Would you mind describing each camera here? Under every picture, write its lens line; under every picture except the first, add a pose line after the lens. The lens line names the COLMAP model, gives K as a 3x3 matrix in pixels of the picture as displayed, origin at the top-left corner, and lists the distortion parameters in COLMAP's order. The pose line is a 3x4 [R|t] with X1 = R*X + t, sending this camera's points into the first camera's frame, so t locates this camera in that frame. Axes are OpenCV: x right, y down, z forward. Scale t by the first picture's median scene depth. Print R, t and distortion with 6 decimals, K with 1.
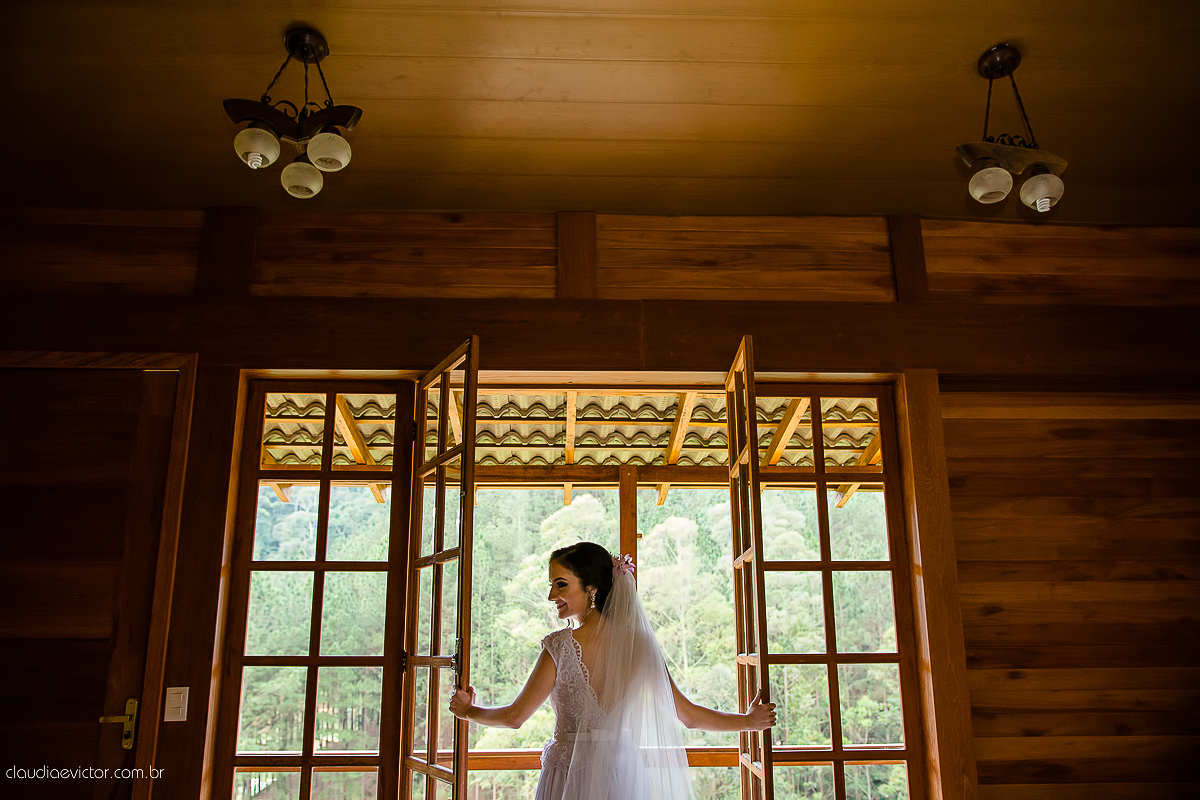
lens RADIAL K [[910.2, 0, 600.0], [0, 910.2, 400.0], [0, 0, 1]] dist [-0.002963, 0.003753]
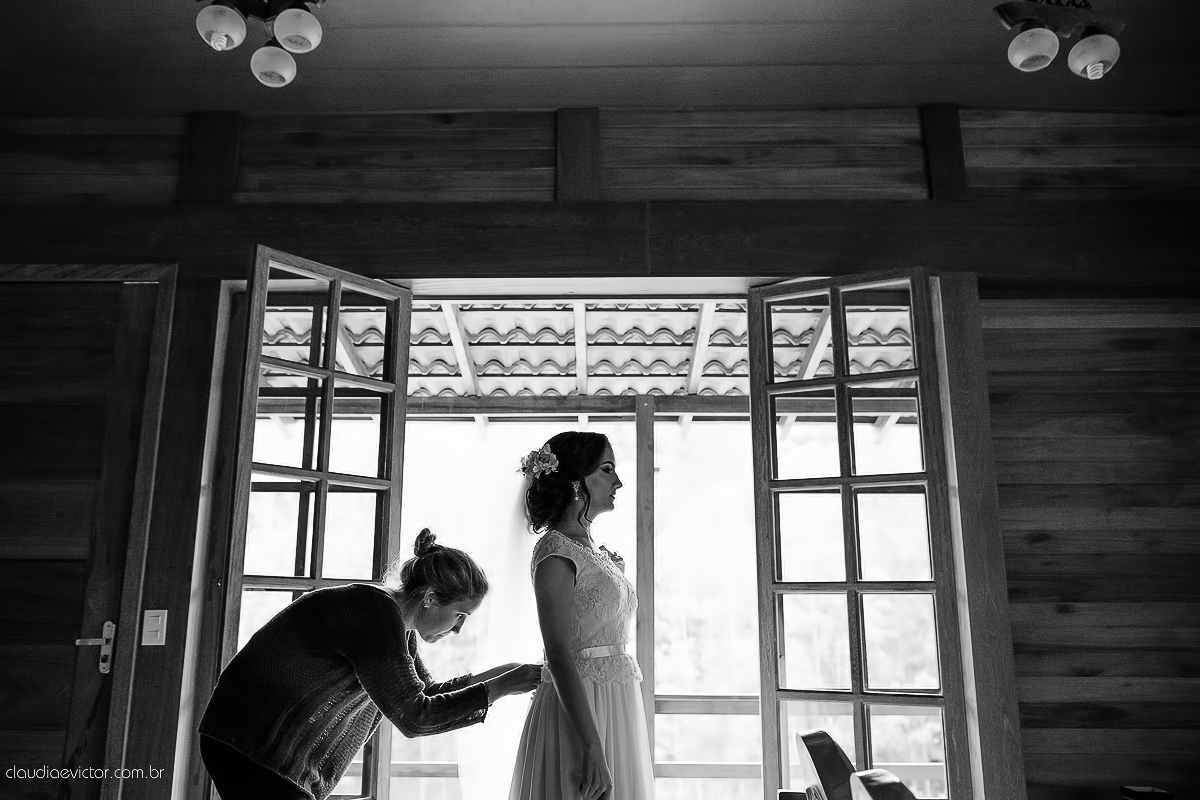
lens RADIAL K [[922.8, 0, 600.0], [0, 922.8, 400.0], [0, 0, 1]] dist [0.001058, 0.009616]
pose [[0.998150, -0.006559, -0.060436, 0.051978], [0.007740, 0.999783, 0.019338, 0.071678], [0.060297, -0.019770, 0.997985, 0.060426]]
